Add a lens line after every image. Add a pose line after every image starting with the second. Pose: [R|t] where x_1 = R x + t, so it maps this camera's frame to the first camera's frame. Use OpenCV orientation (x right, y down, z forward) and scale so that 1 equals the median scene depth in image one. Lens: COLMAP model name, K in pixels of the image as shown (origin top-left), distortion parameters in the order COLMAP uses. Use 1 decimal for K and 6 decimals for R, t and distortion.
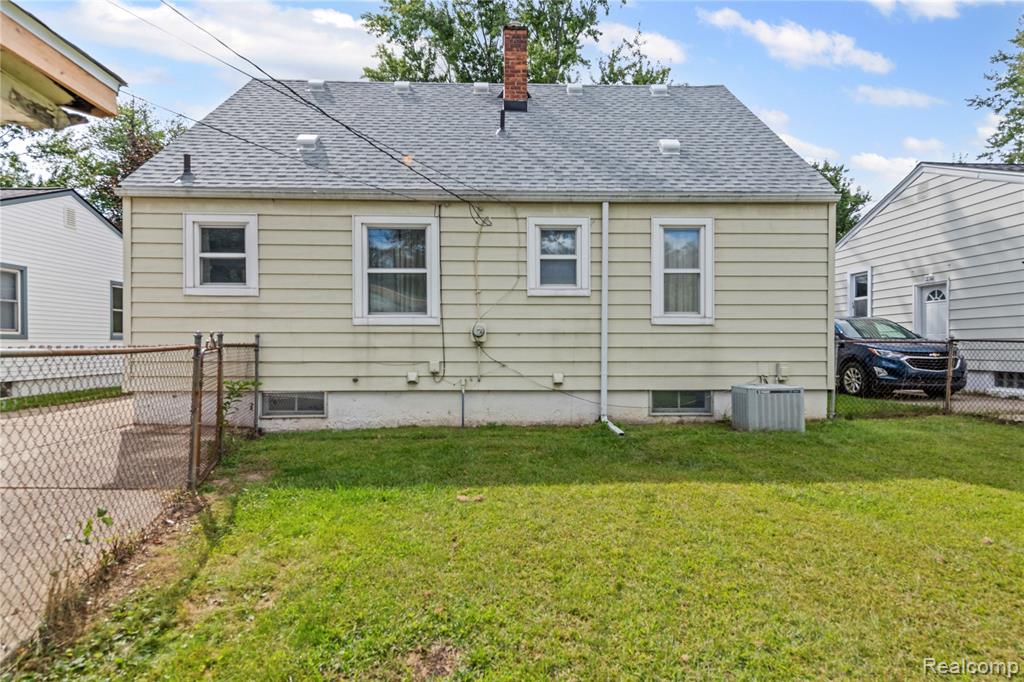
lens RADIAL K [[550.0, 0, 512.0], [0, 550.0, 341.0], [0, 0, 1]] dist [0.003771, 0.000657]
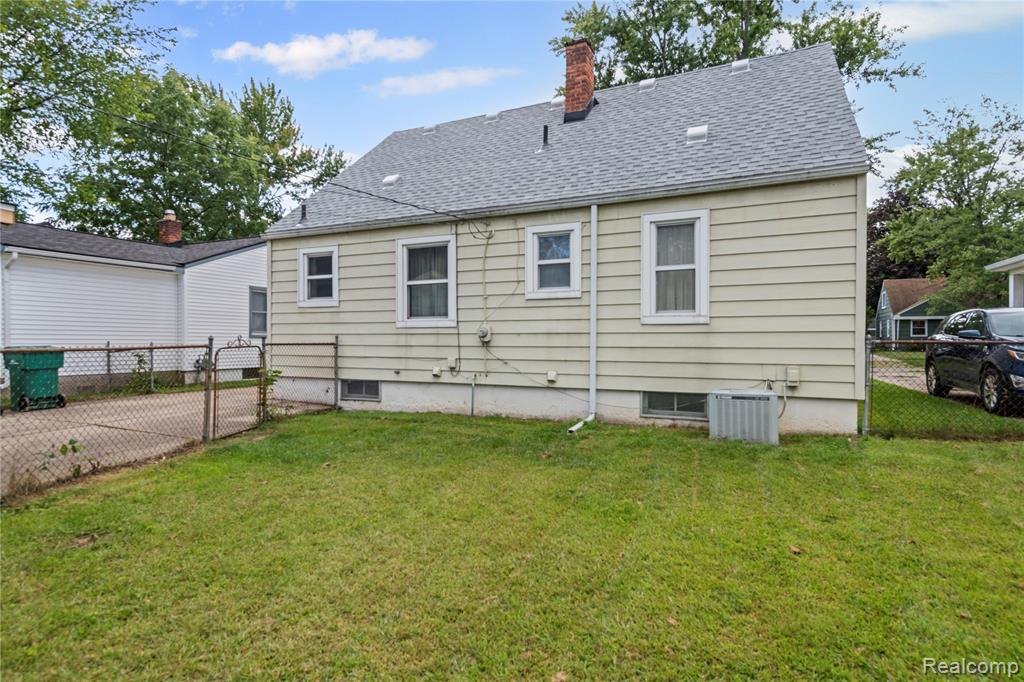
lens RADIAL K [[541.3, 0, 510.8], [0, 541.3, 336.6], [0, 0, 1]] dist [0.000251, -0.000192]
pose [[0.890203, -0.002265, -0.455559, 0.488851], [0.000930, 0.999995, -0.003156, -0.004927], [0.455564, 0.002386, 0.890200, 0.034102]]
